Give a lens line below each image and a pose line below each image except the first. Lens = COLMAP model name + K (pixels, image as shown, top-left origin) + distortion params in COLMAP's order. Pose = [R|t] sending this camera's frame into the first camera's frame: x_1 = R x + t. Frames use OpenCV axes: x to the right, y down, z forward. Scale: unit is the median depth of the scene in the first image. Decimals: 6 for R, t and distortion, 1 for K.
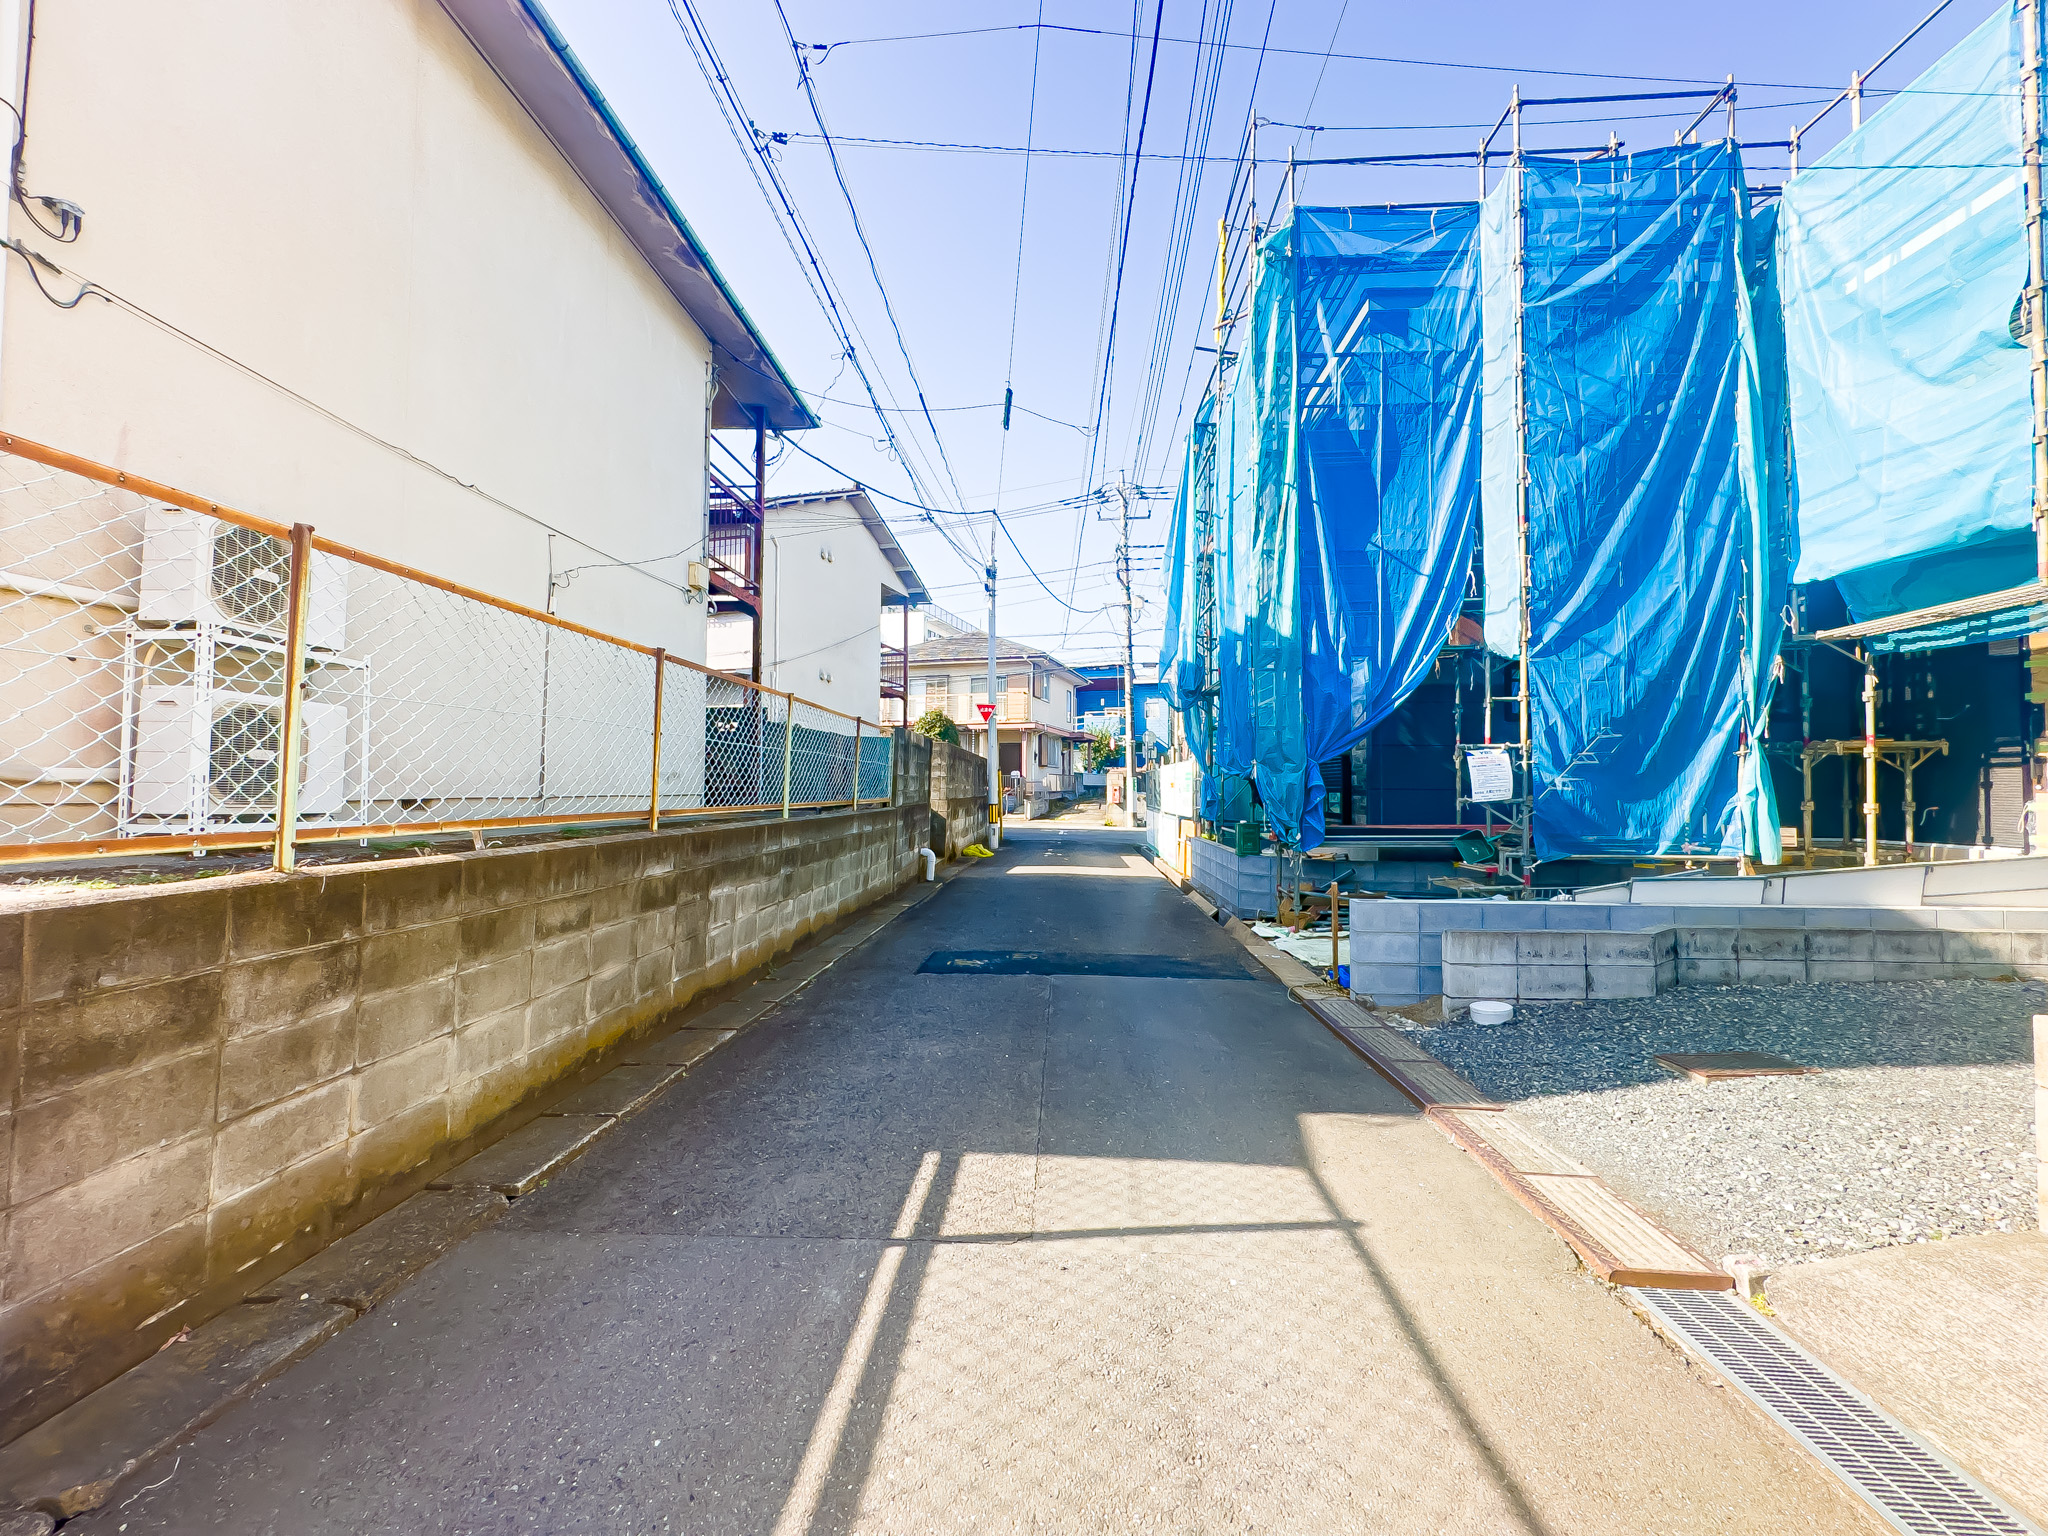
lens RADIAL K [[816.5, 0, 1021.5], [0, 816.5, 765.9], [0, 0, 1]] dist [-0.003391, 0.000622]
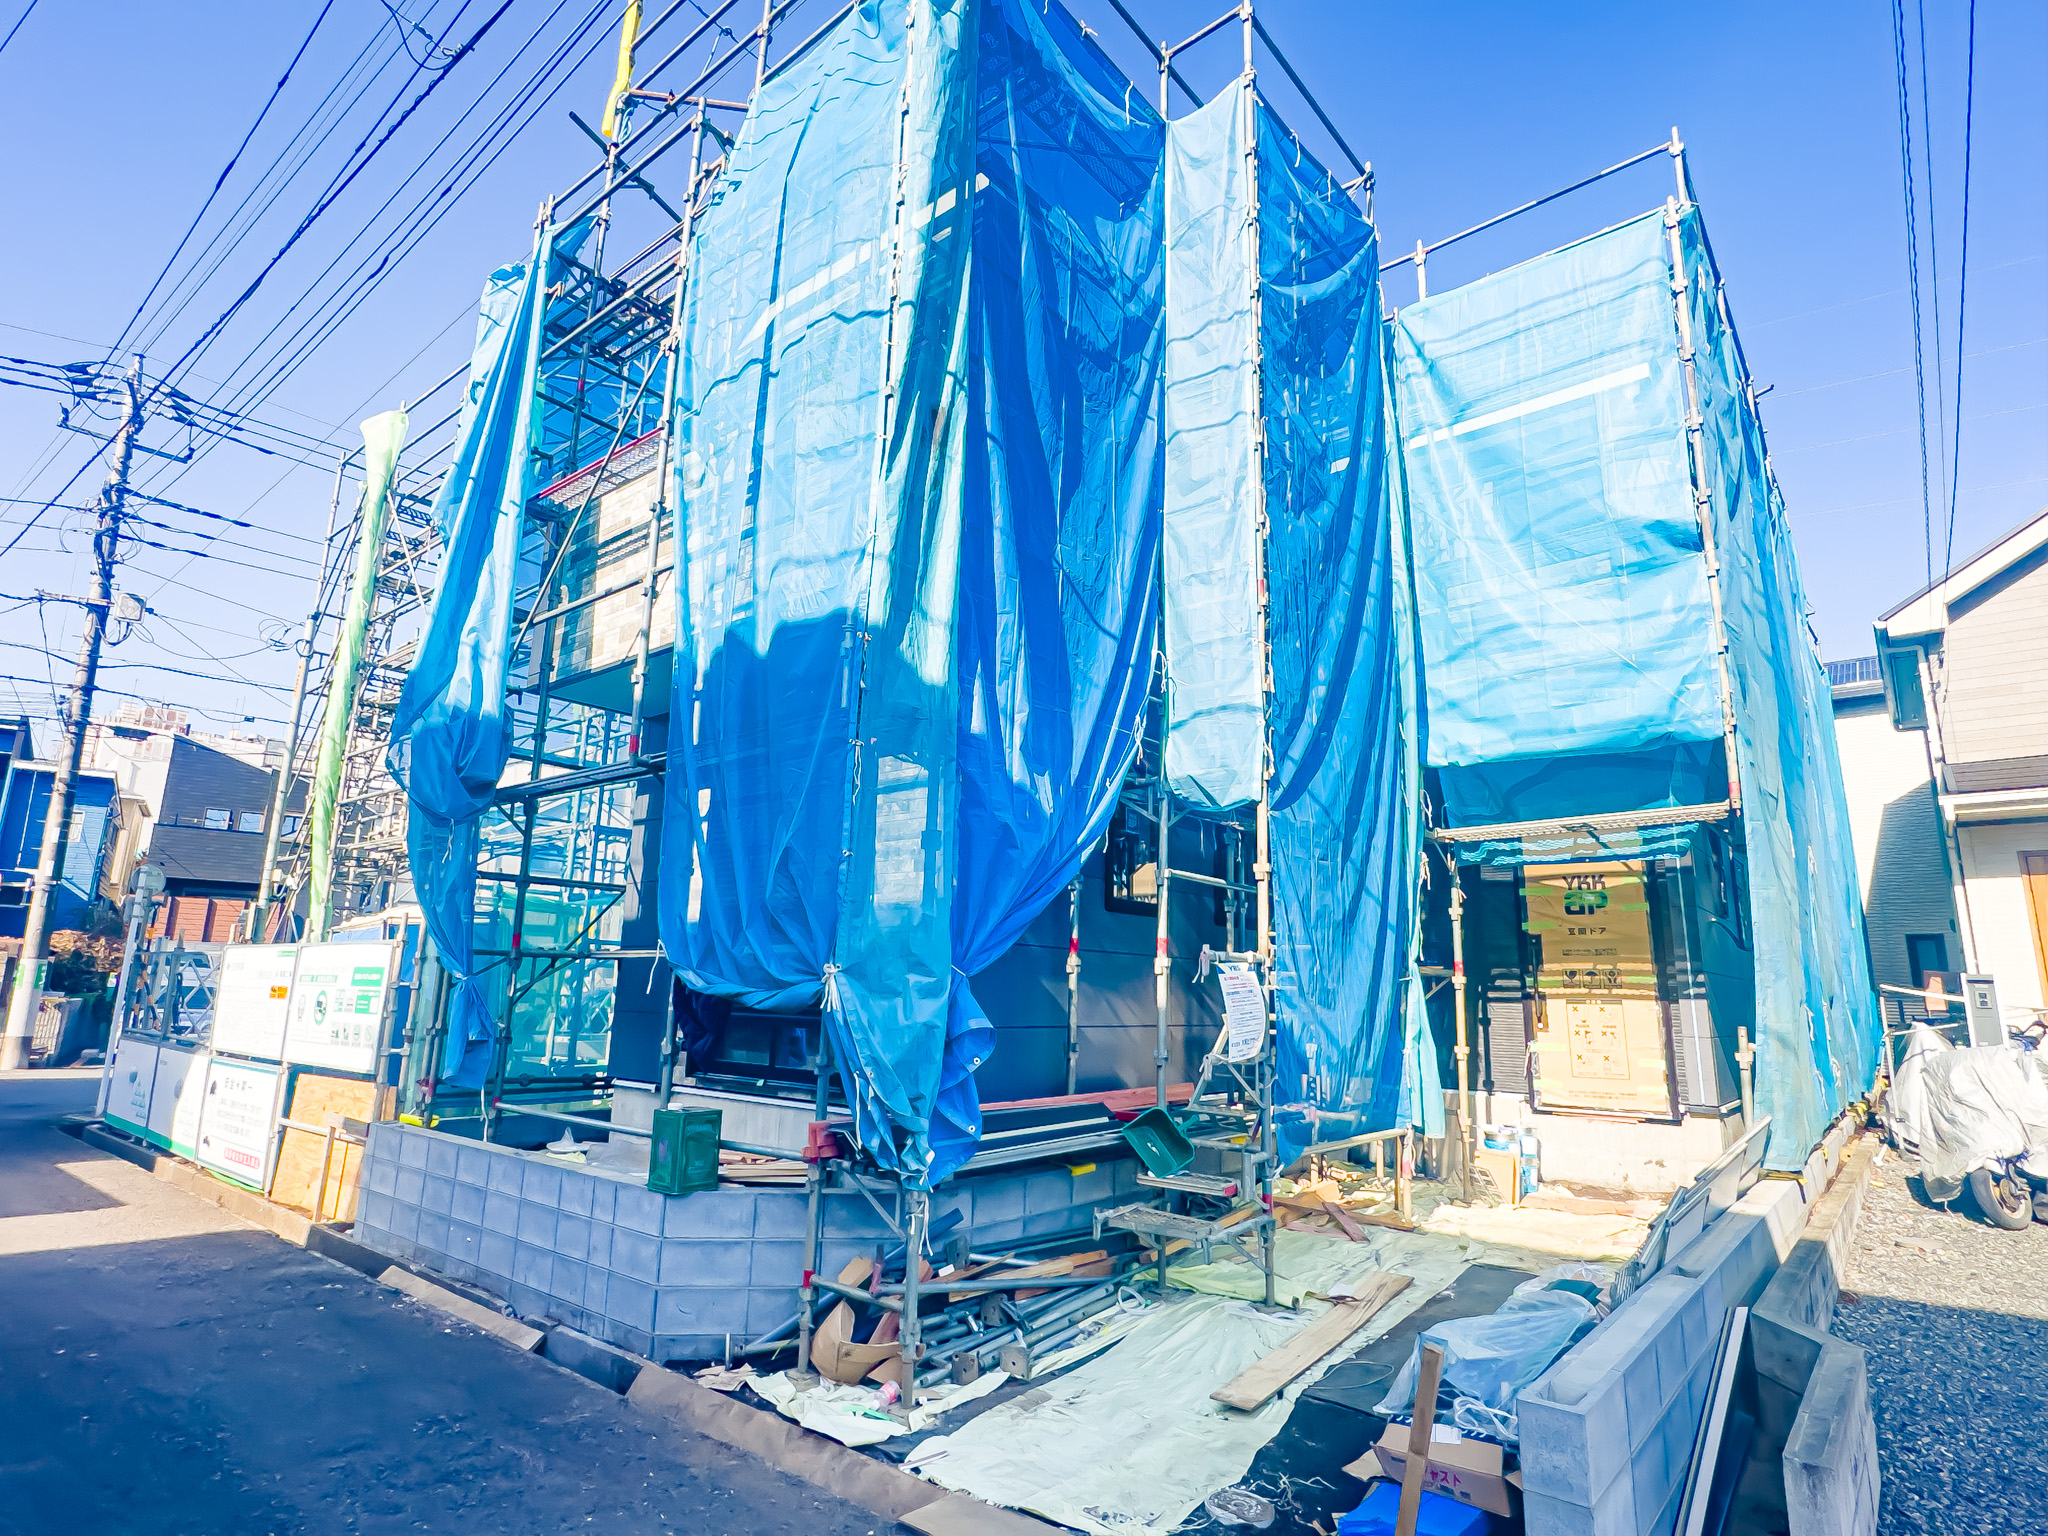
lens RADIAL K [[1077.7, 0, 1020.4], [0, 1077.7, 761.7], [0, 0, 1]] dist [-0.007030, 0.003891]
pose [[0.598067, 0.180284, 0.780906, -0.108908], [-0.041687, 0.980049, -0.194333, -0.005498], [-0.800361, 0.083671, 0.593651, 0.680111]]
